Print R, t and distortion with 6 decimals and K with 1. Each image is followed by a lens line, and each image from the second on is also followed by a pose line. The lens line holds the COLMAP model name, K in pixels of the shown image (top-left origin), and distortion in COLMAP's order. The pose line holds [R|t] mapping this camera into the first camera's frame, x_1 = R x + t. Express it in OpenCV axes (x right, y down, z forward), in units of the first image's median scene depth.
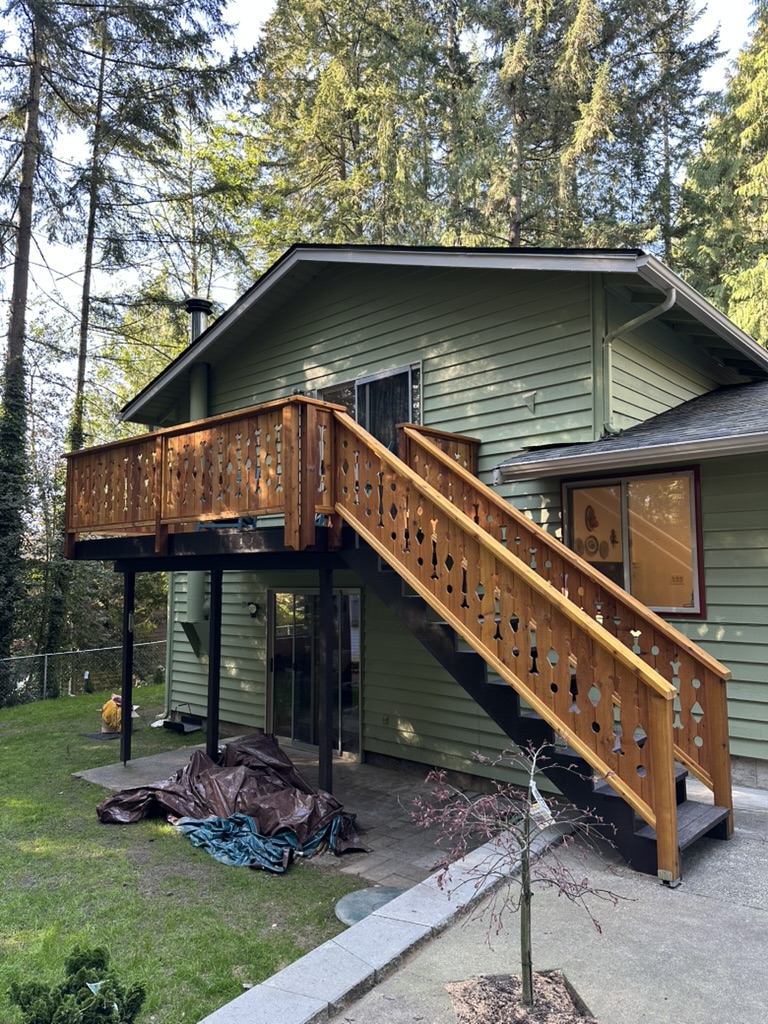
lens RADIAL K [[708.0, 0, 384.0], [0, 708.0, 512.0], [0, 0, 1]] dist [0.112646, -0.137658]
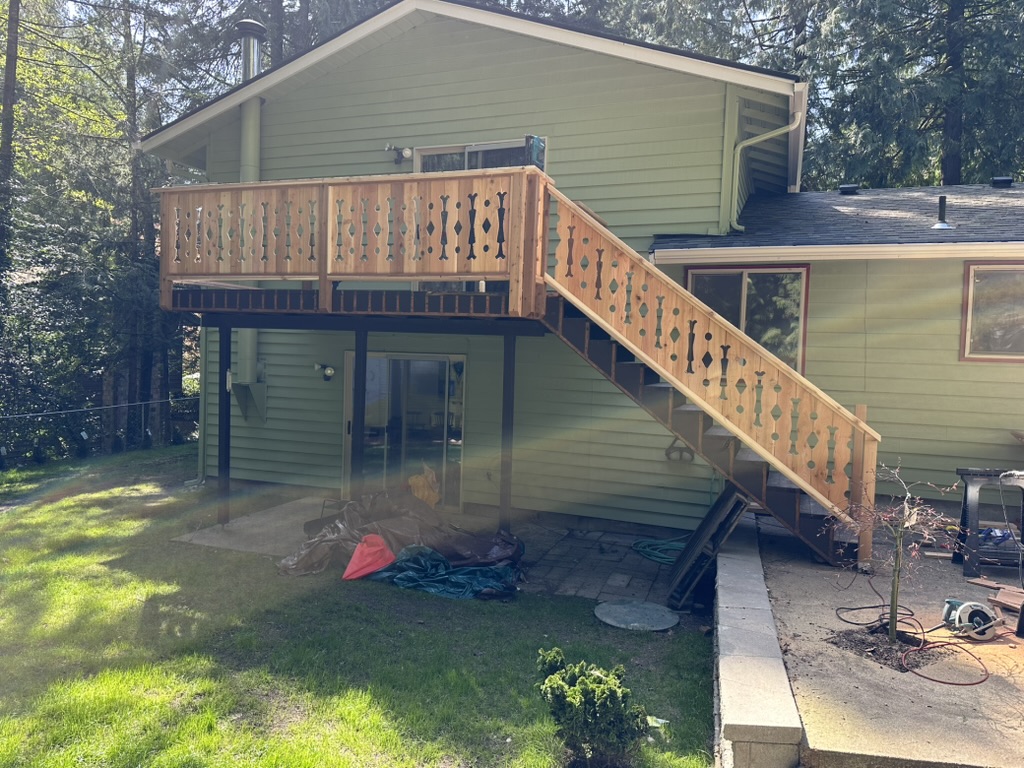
lens RADIAL K [[708.0, 0, 512.0], [0, 708.0, 384.0], [0, 0, 1]] dist [0.112646, -0.137658]
pose [[0.927001, 0.022144, 0.374406, -0.444595], [-0.073022, 0.989809, 0.122254, 0.021561], [-0.367883, -0.140670, 0.919170, 0.013774]]
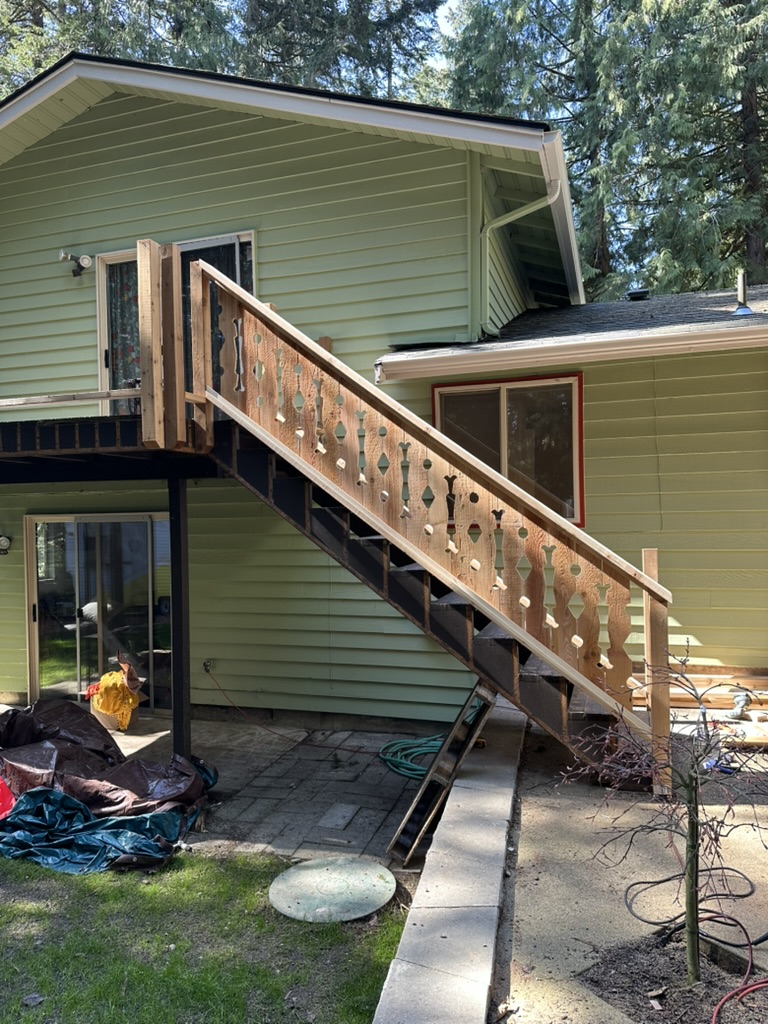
lens RADIAL K [[709.1, 0, 383.9], [0, 709.1, 524.6], [0, 0, 1]] dist [0.008680, 0.001922]
pose [[0.909567, -0.017944, 0.415170, -0.185532], [-0.023365, 0.995278, 0.094207, 0.049091], [-0.414900, -0.095388, 0.904853, 0.201918]]
